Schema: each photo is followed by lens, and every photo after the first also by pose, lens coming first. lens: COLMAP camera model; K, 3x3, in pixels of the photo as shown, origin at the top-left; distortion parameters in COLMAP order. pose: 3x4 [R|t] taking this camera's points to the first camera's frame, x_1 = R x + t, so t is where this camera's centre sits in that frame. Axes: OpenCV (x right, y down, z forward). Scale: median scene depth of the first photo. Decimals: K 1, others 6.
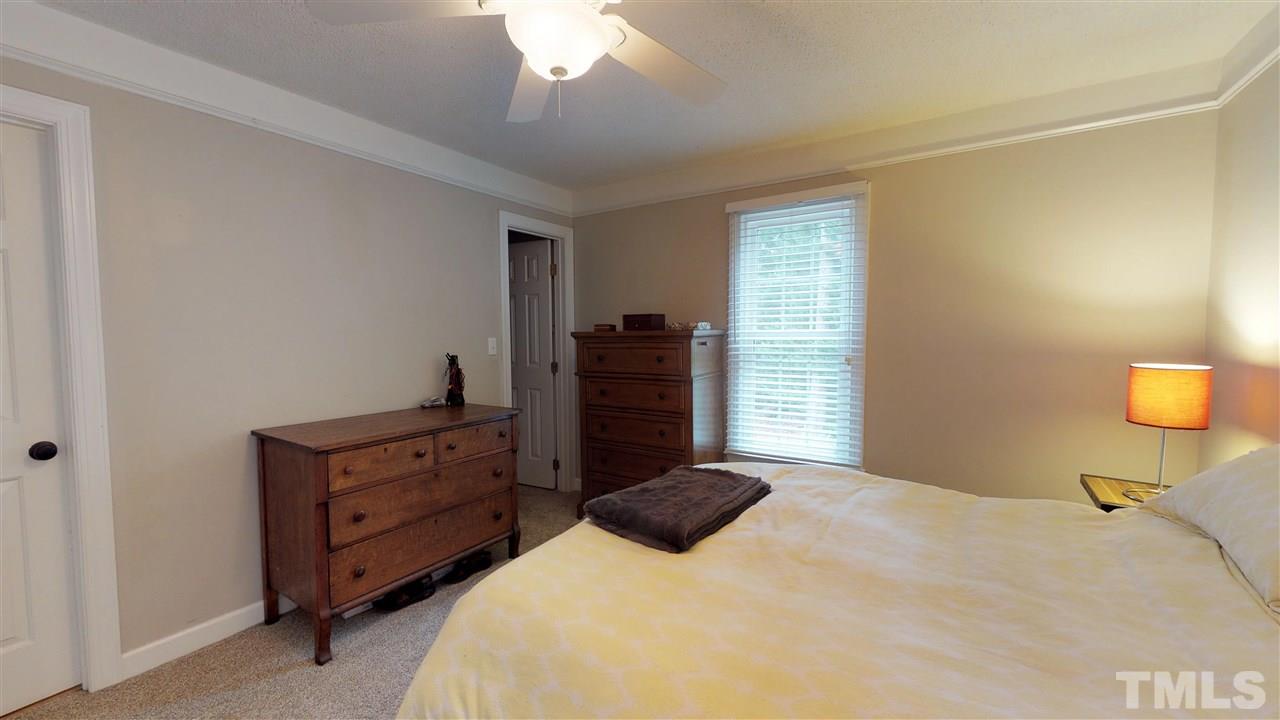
lens RADIAL K [[493.4, 0, 641.1], [0, 493.4, 358.0], [0, 0, 1]] dist [-0.000070, -0.000160]
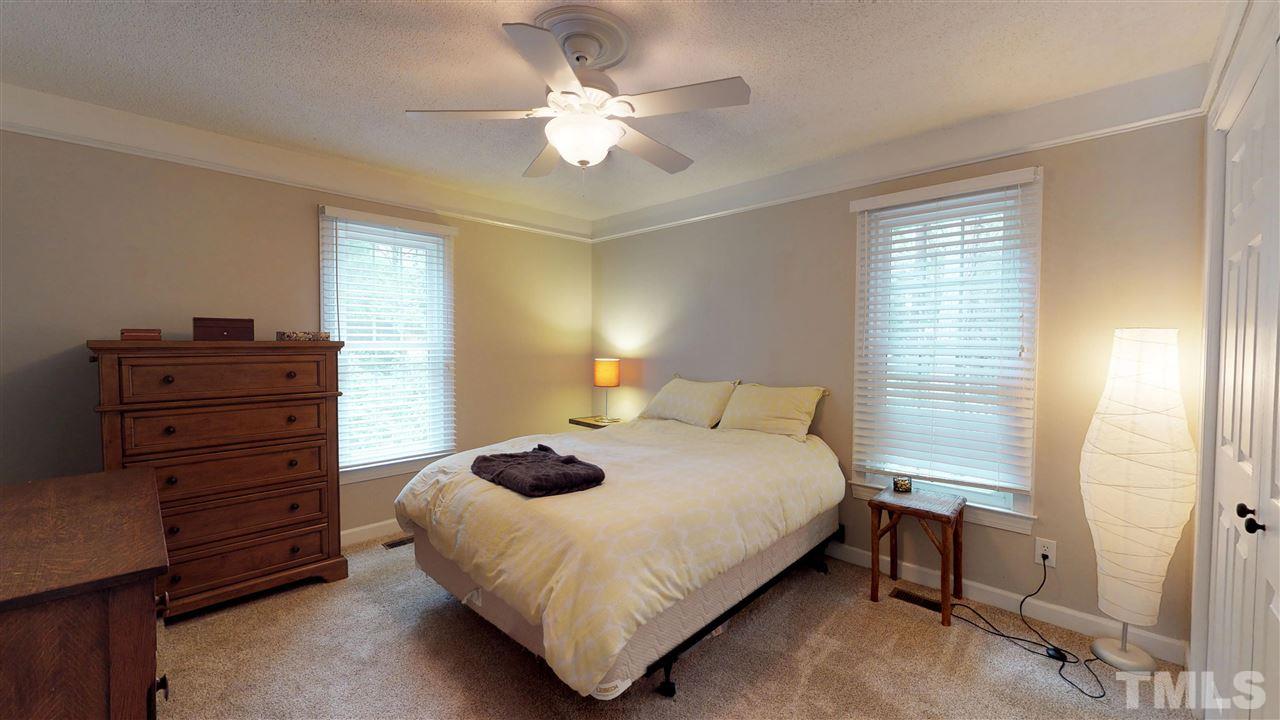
lens RADIAL K [[493.4, 0, 640.8], [0, 493.4, 359.9], [0, 0, 1]] dist [-0.000070, -0.000160]
pose [[0.202513, -0.025444, 0.978949, -0.639329], [0.046955, 0.998765, 0.016245, -0.007993], [-0.978153, 0.042676, 0.203458, 0.241716]]
